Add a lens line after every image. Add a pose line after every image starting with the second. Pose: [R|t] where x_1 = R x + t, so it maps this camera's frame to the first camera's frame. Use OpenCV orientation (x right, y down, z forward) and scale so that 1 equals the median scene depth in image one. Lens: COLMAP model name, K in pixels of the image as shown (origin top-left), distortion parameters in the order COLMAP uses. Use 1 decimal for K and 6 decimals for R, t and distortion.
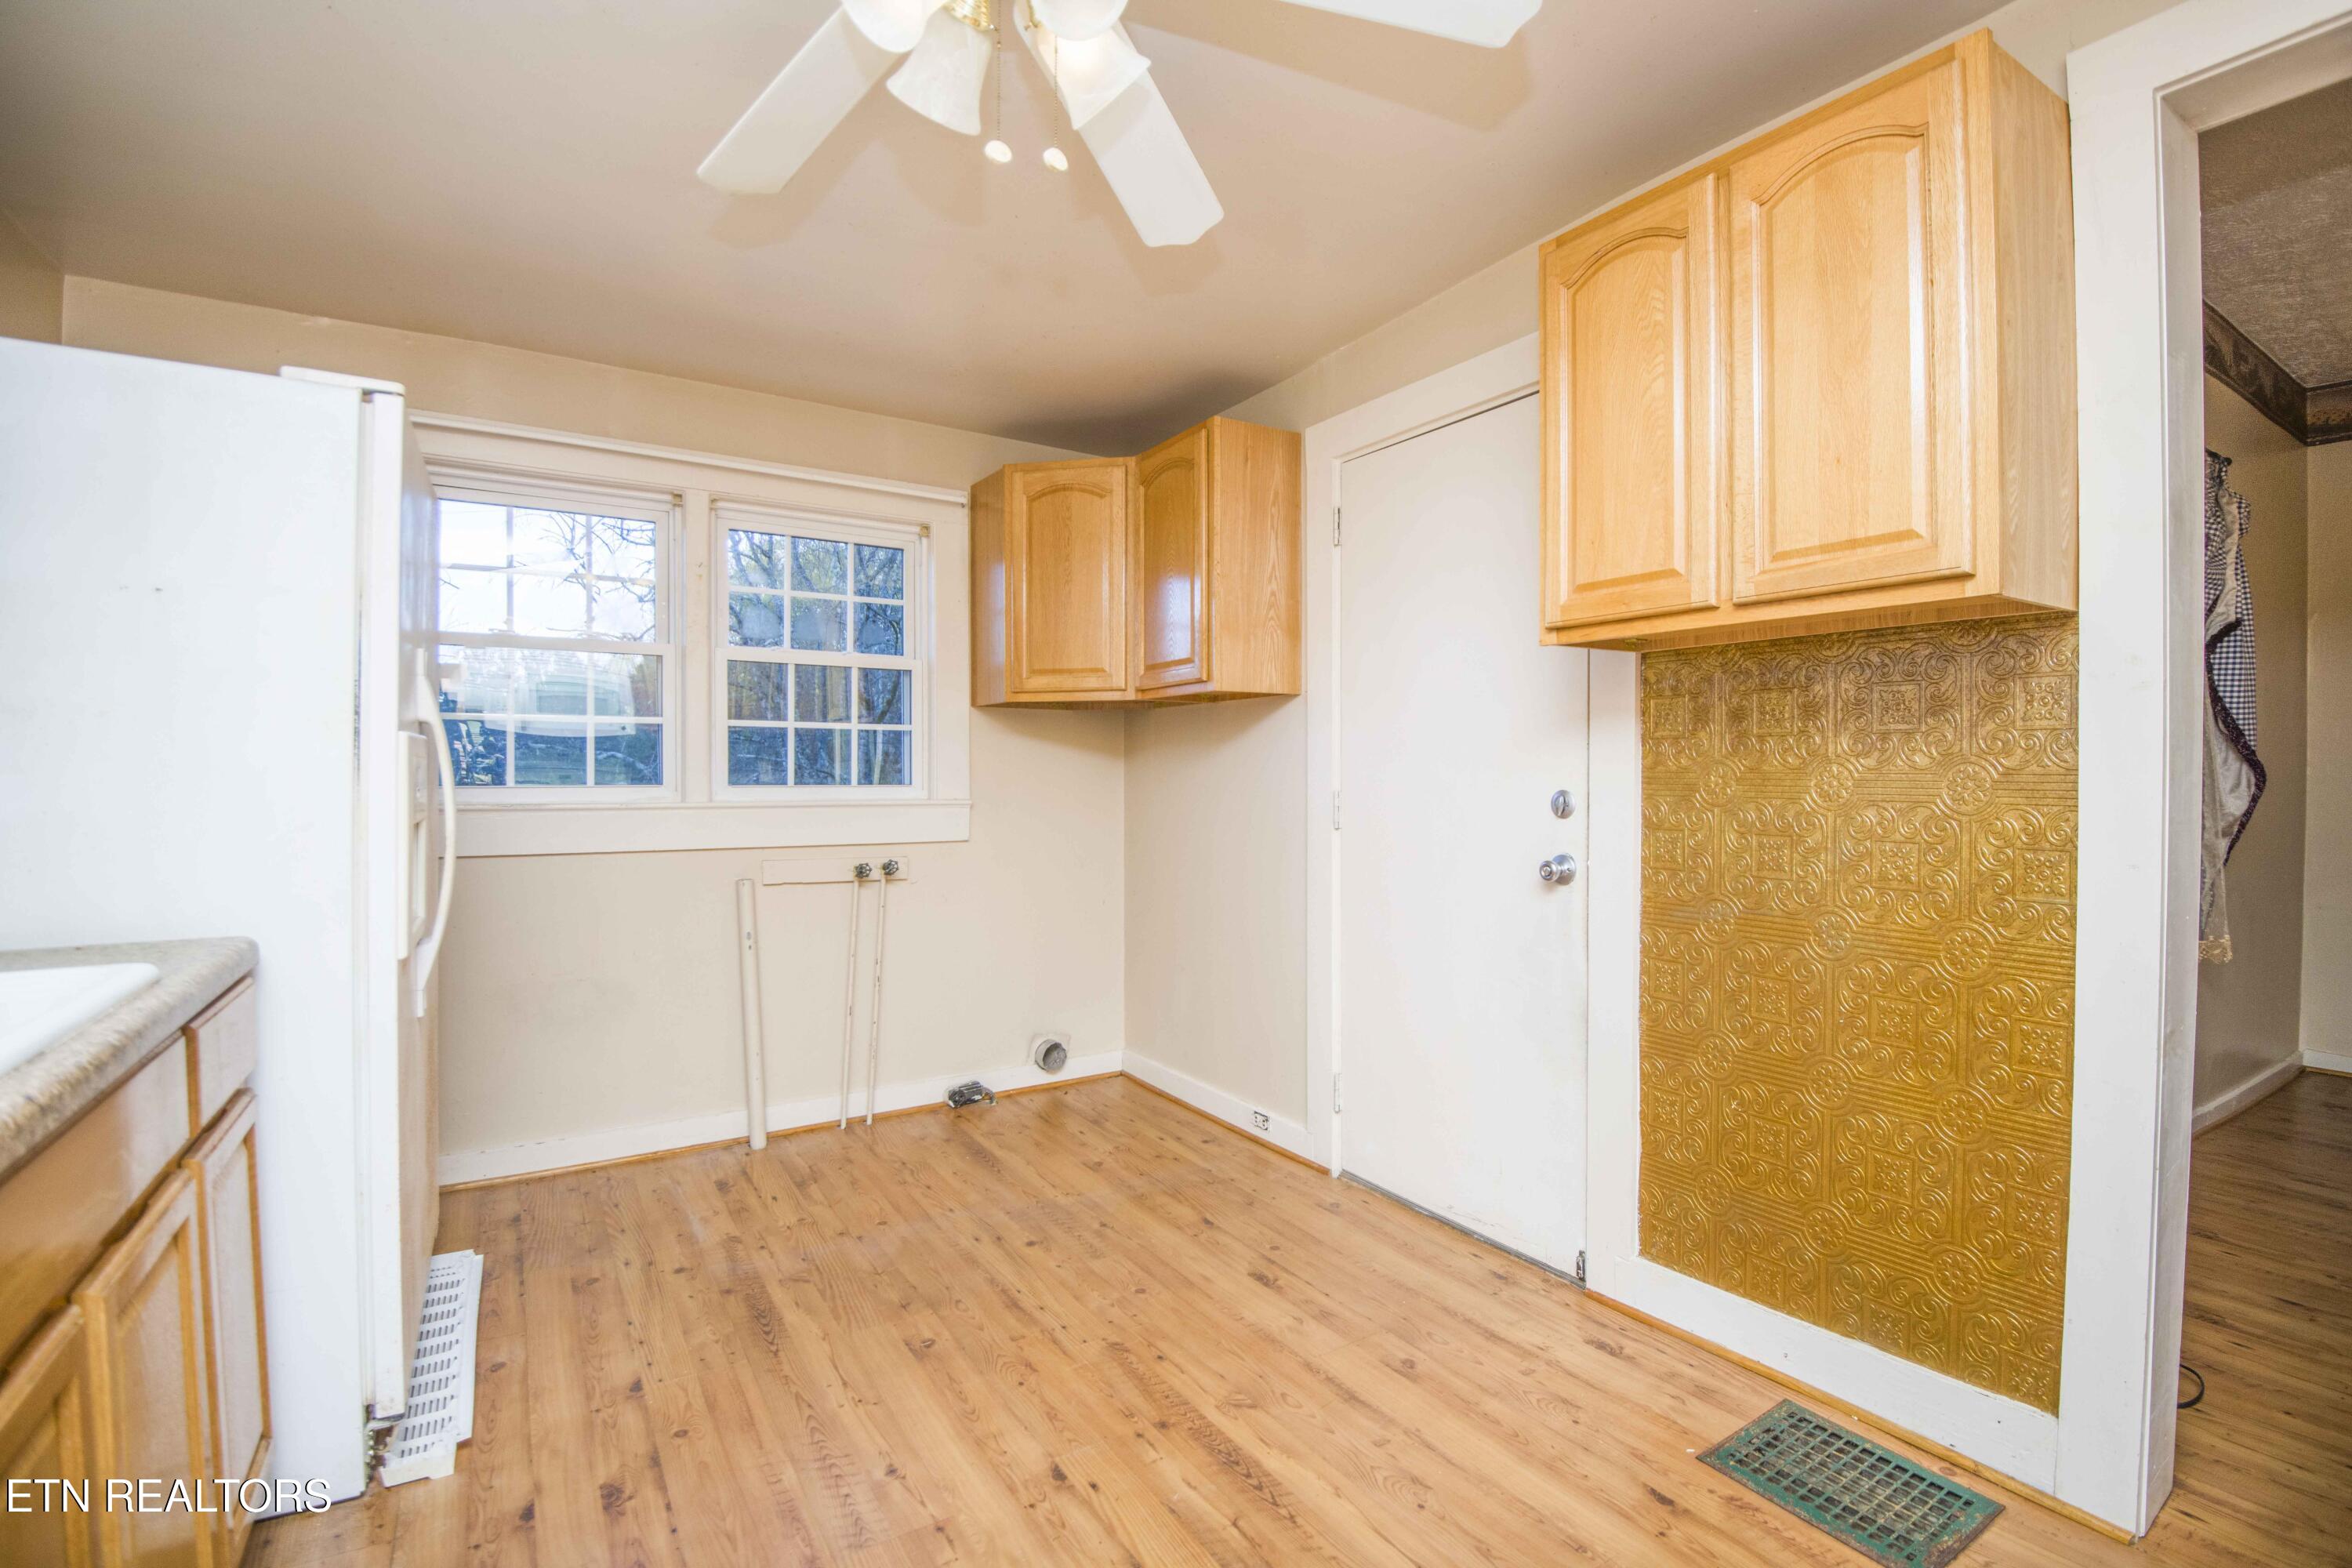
lens RADIAL K [[1078.4, 0, 1189.8], [0, 1078.4, 791.1], [0, 0, 1]] dist [-0.014308, -0.012929]
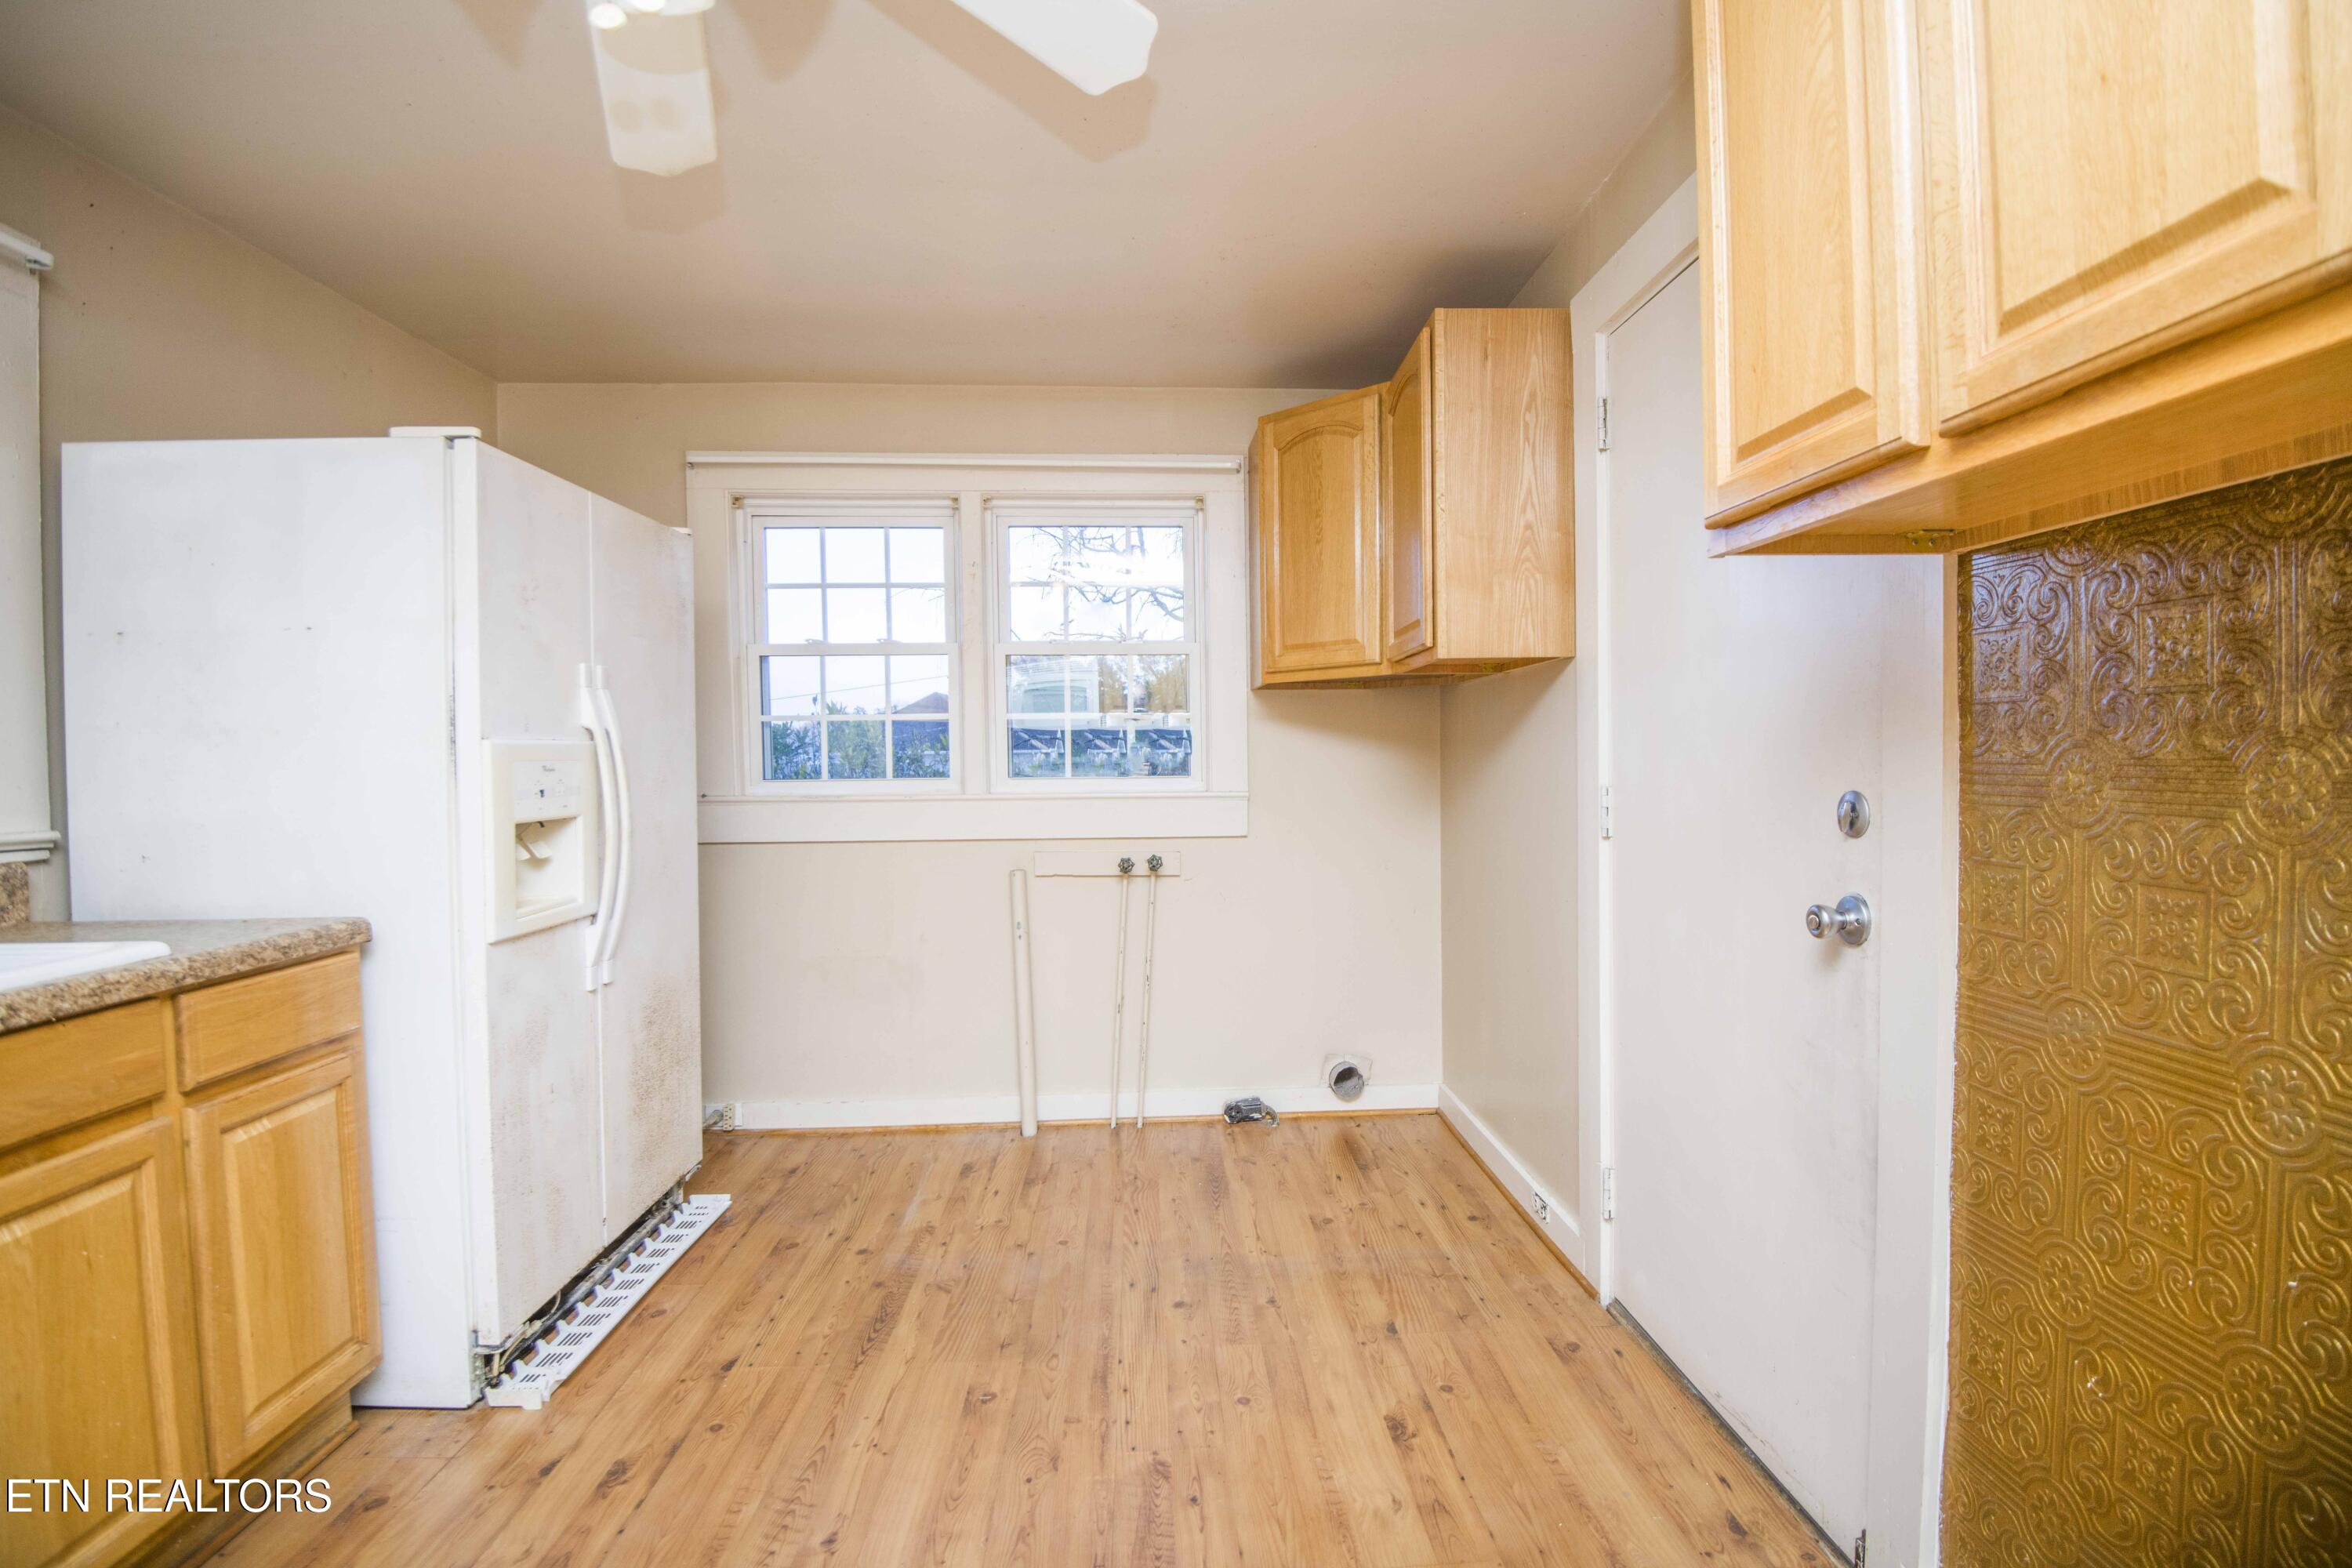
lens RADIAL K [[1078.4, 0, 1180.9], [0, 1078.4, 791.4], [0, 0, 1]] dist [-0.014308, -0.012929]
pose [[0.865721, 0.005482, -0.500496, 0.247083], [0.003934, 0.999835, 0.017756, -0.010446], [0.500511, -0.017340, 0.865557, 0.215056]]
